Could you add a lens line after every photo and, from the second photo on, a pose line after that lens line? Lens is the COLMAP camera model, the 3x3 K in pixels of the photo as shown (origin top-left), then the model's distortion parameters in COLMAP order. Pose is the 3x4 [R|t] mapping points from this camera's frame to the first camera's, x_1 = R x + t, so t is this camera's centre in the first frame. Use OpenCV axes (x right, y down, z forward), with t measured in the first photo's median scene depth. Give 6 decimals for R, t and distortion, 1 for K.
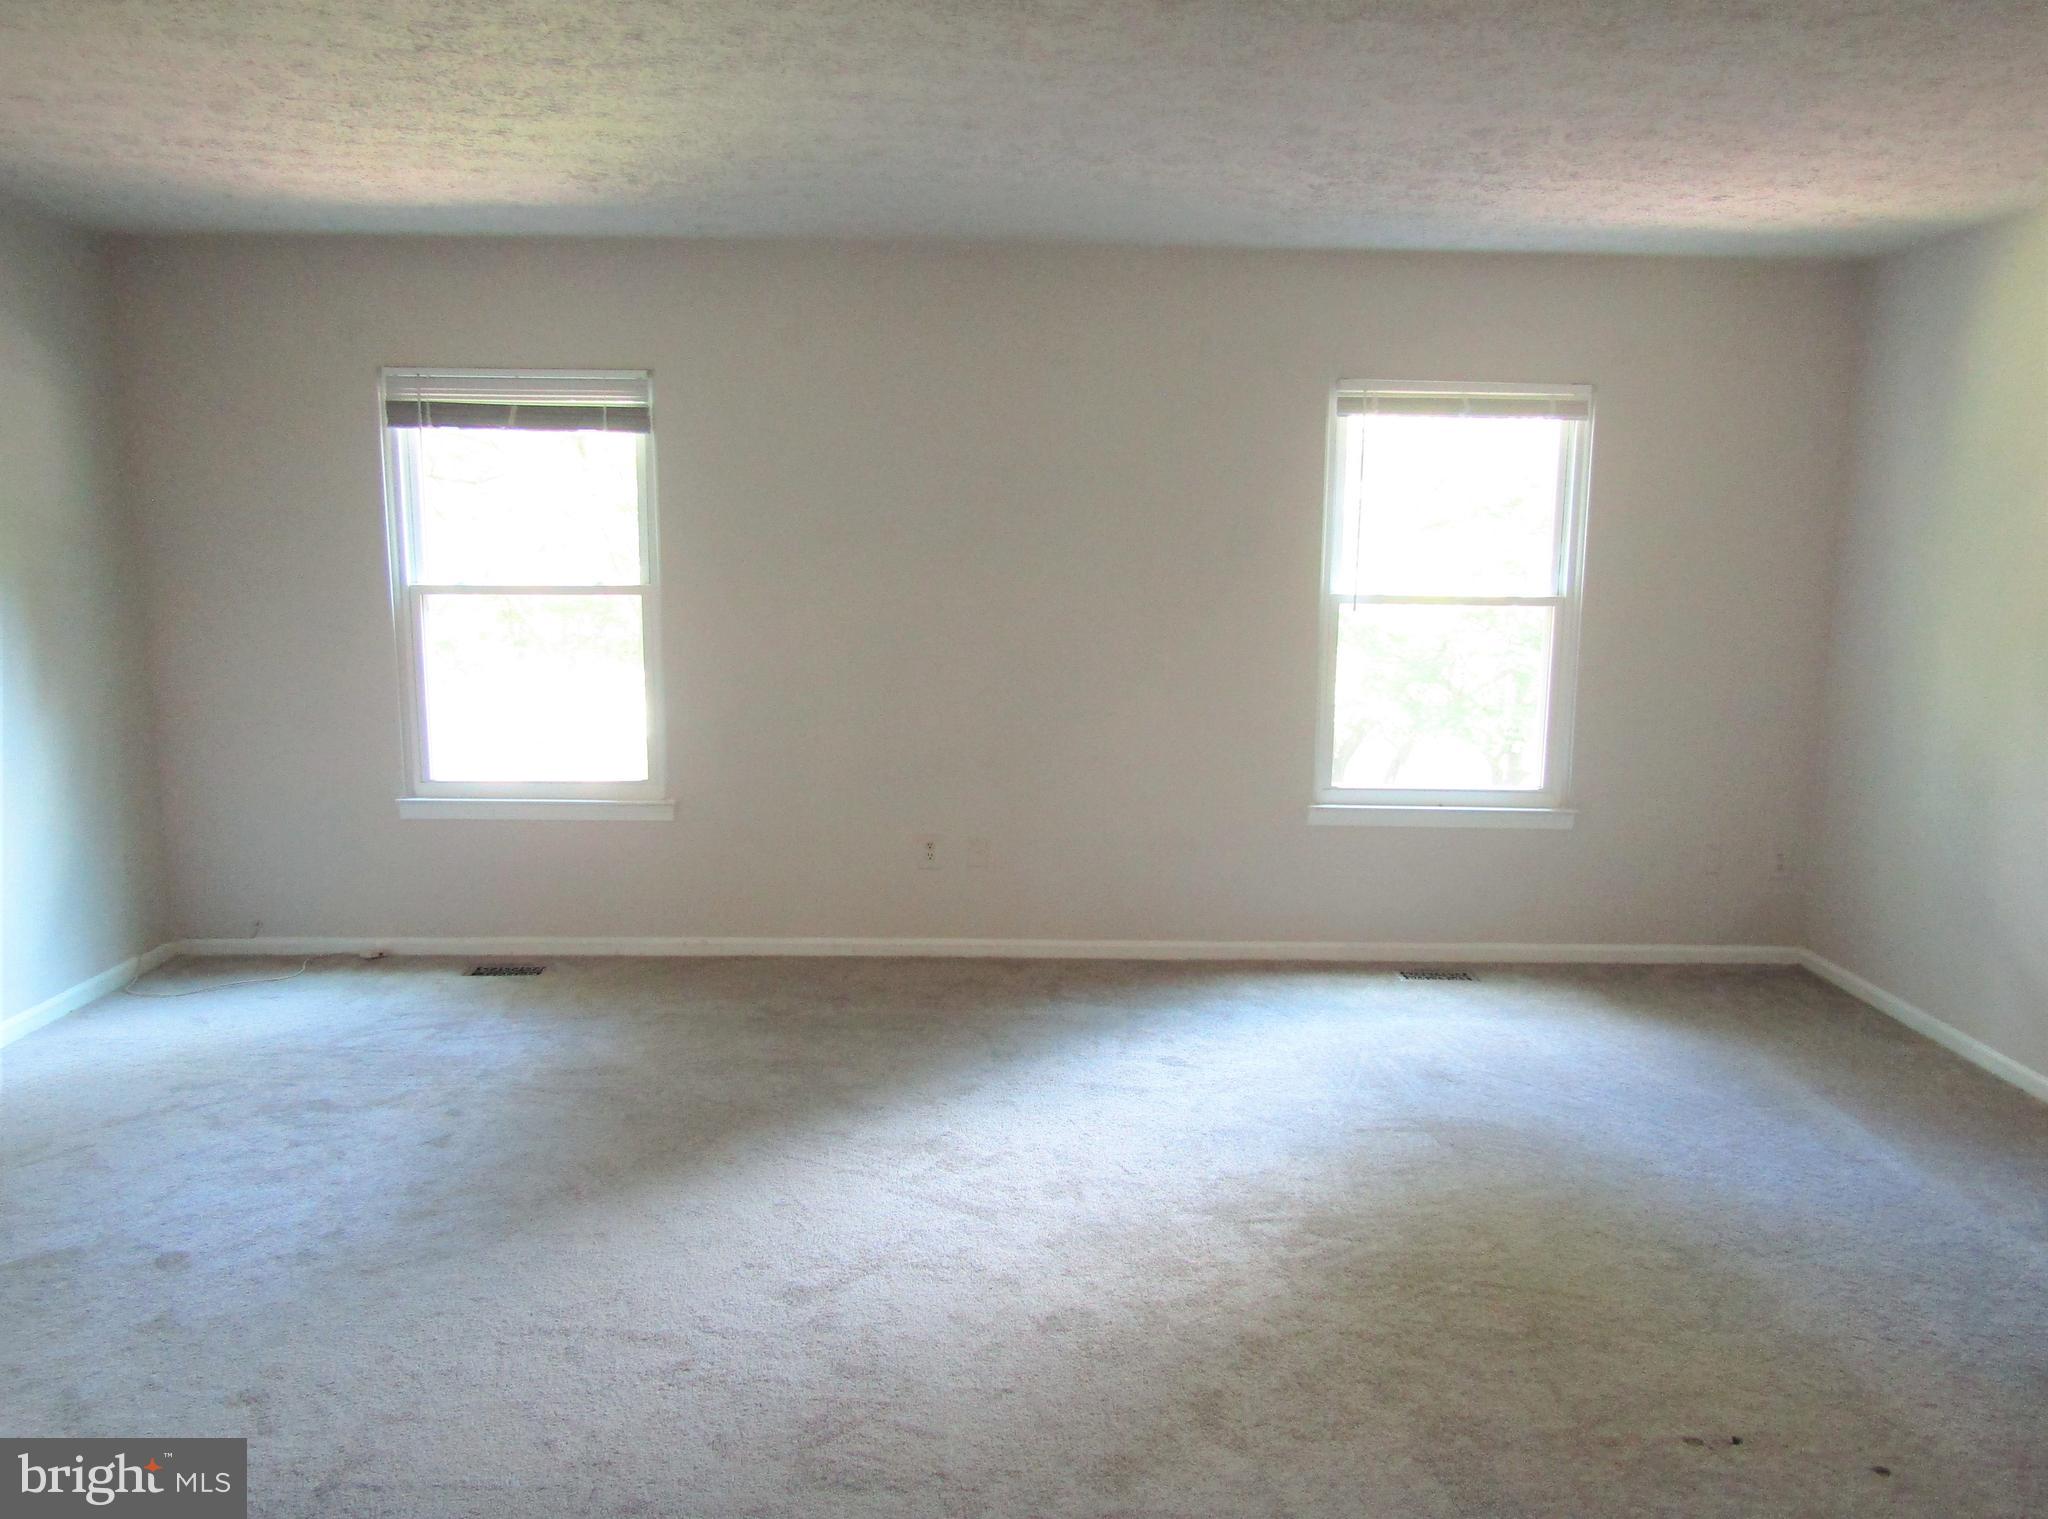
lens RADIAL K [[1509.9, 0, 1024.0], [0, 1509.9, 759.5], [0, 0, 1]] dist [0.000963, -0.000444]
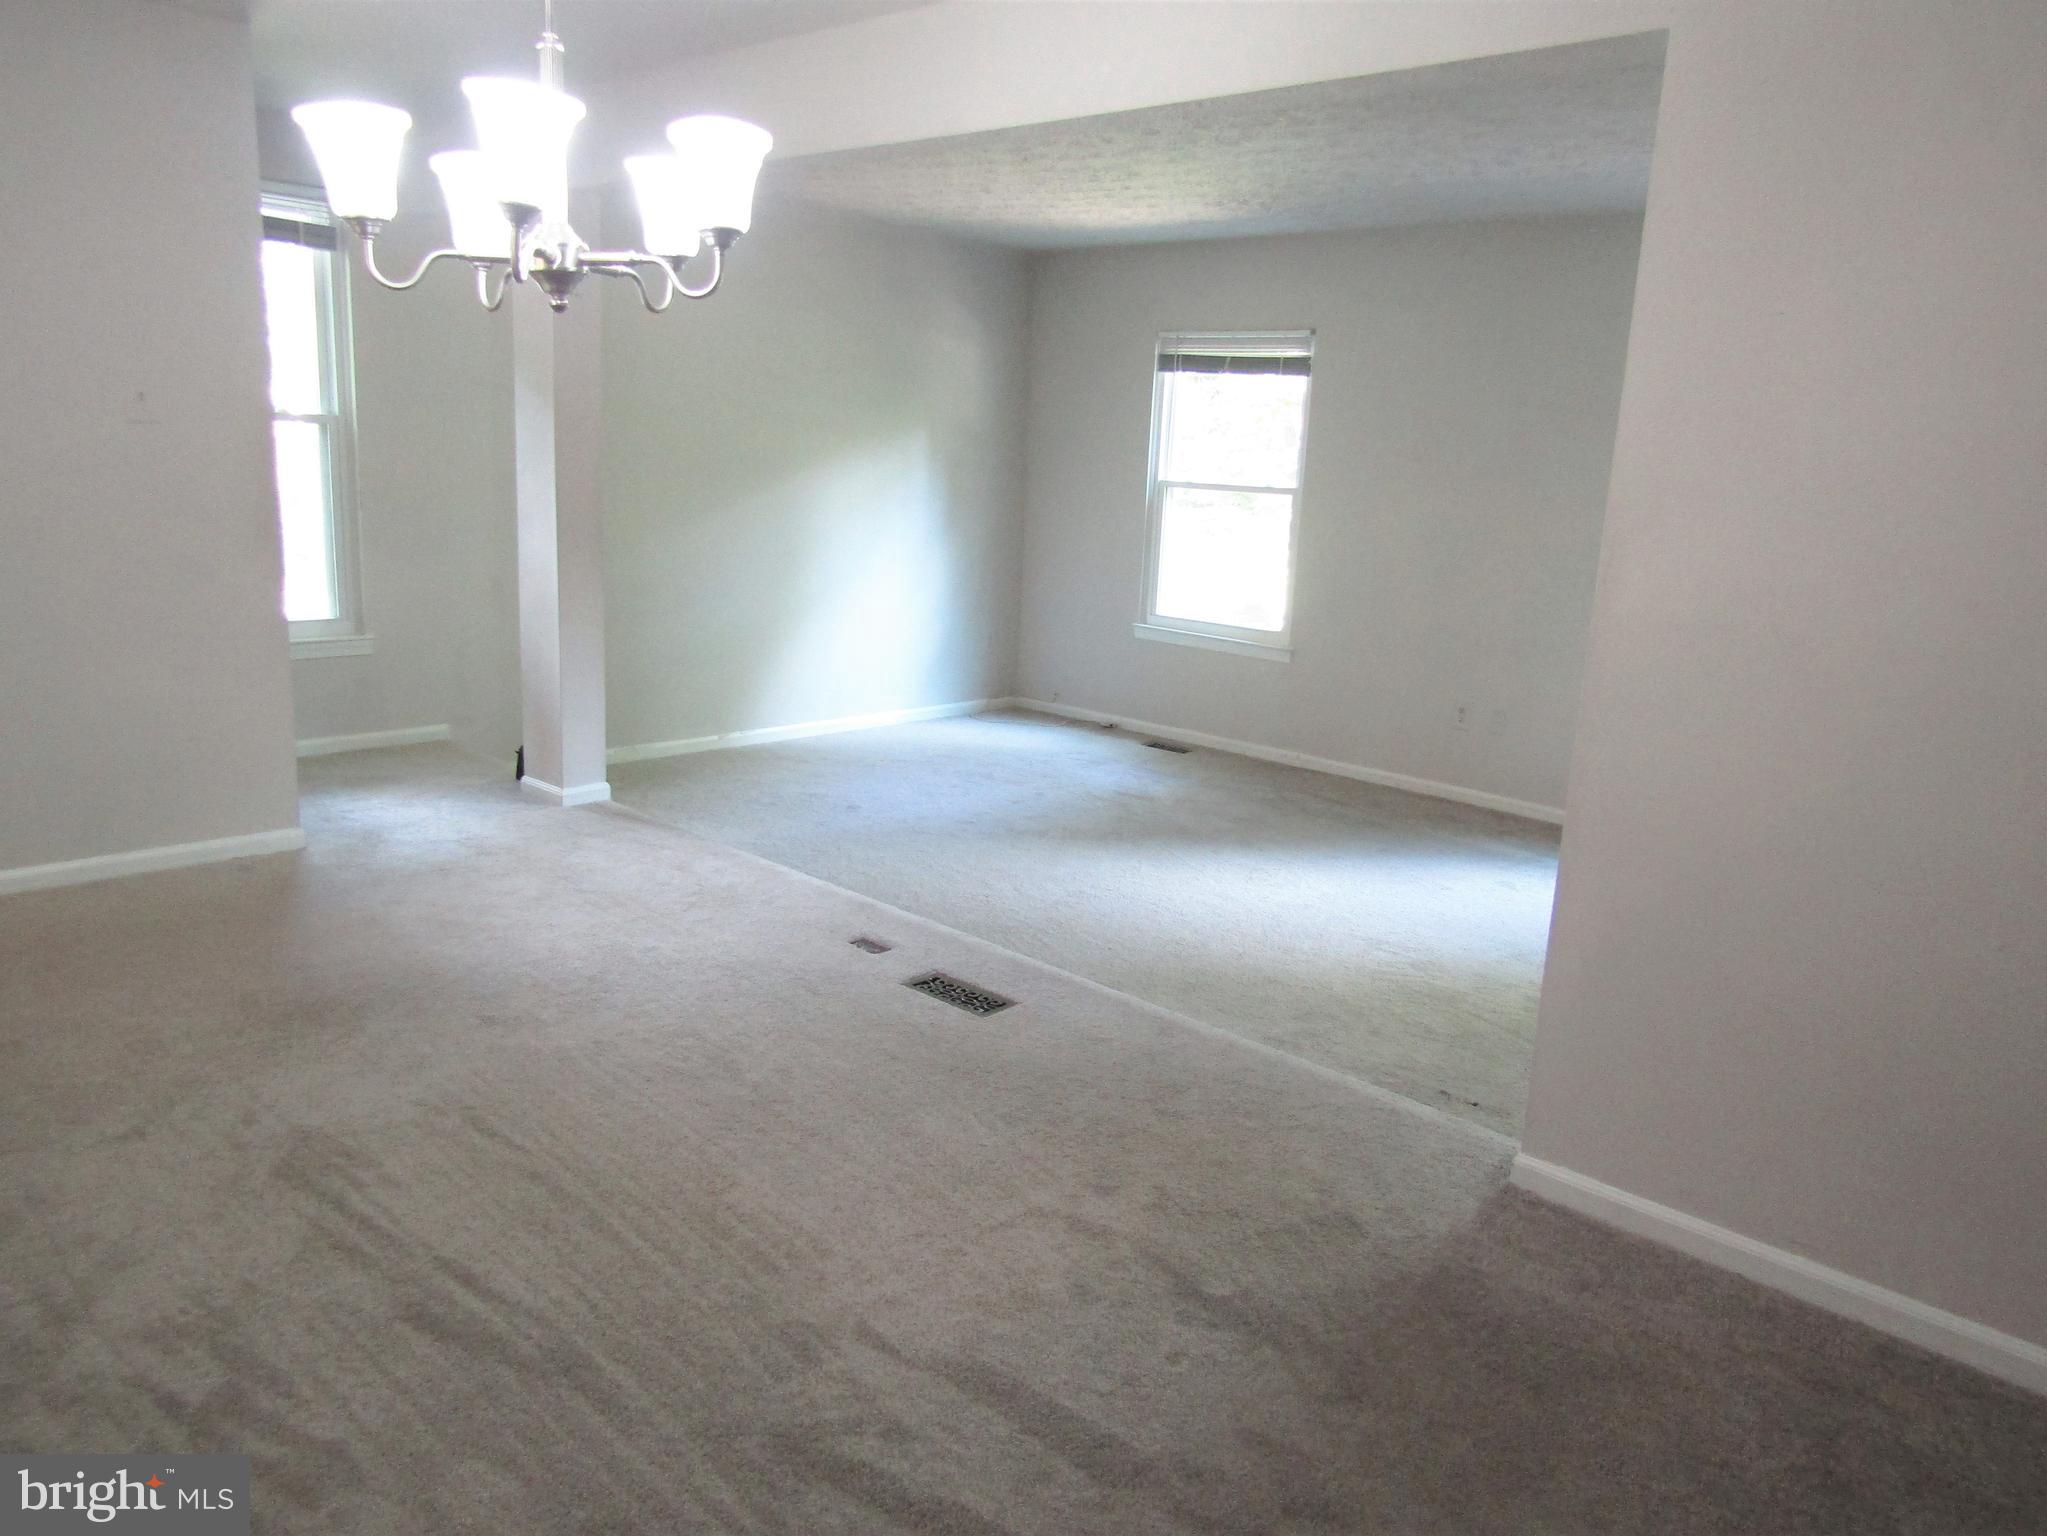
lens RADIAL K [[1452.3, 0, 1023.5], [0, 1452.3, 768.0], [0, 0, 1]] dist [-0.006967, -0.001631]
pose [[0.723984, 0.180649, -0.665743, 0.505076], [-0.150674, 0.983210, 0.102938, 0.036185], [0.673161, 0.025784, 0.739047, -0.135558]]
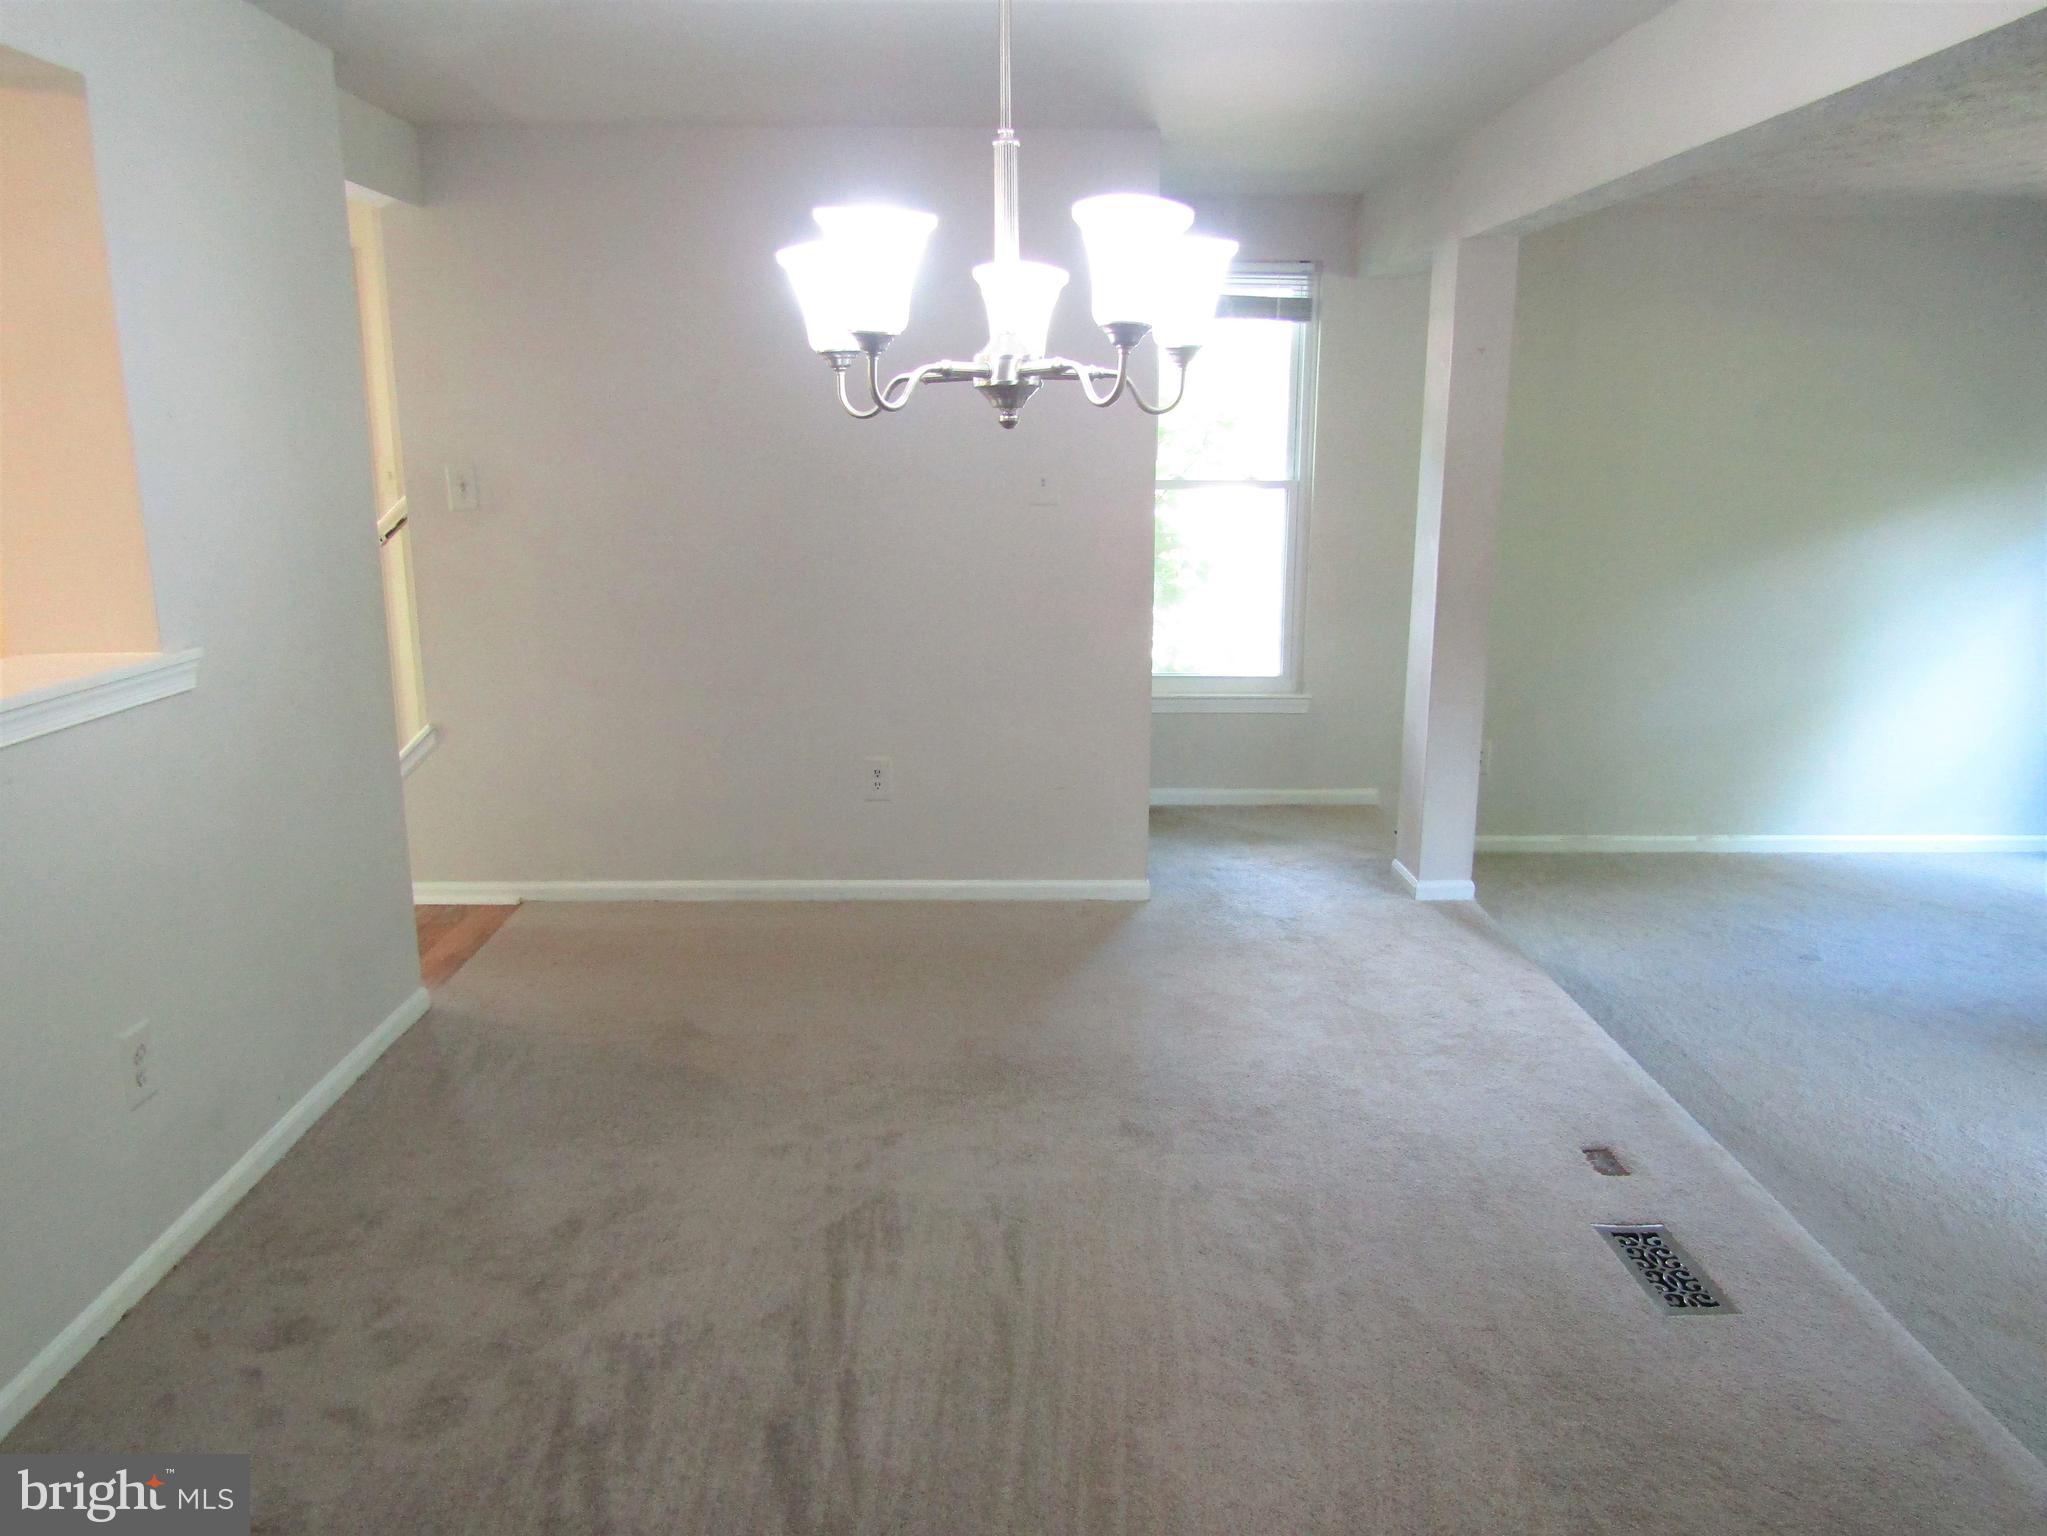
lens RADIAL K [[1461.6, 0, 1023.5], [0, 1461.6, 768.0], [0, 0, 1]] dist [0.002306, -0.002026]
pose [[0.015626, 0.218382, -0.975738, 0.504461], [-0.157885, 0.964154, 0.213261, -0.025518], [0.987334, 0.150722, 0.049545, 0.075336]]
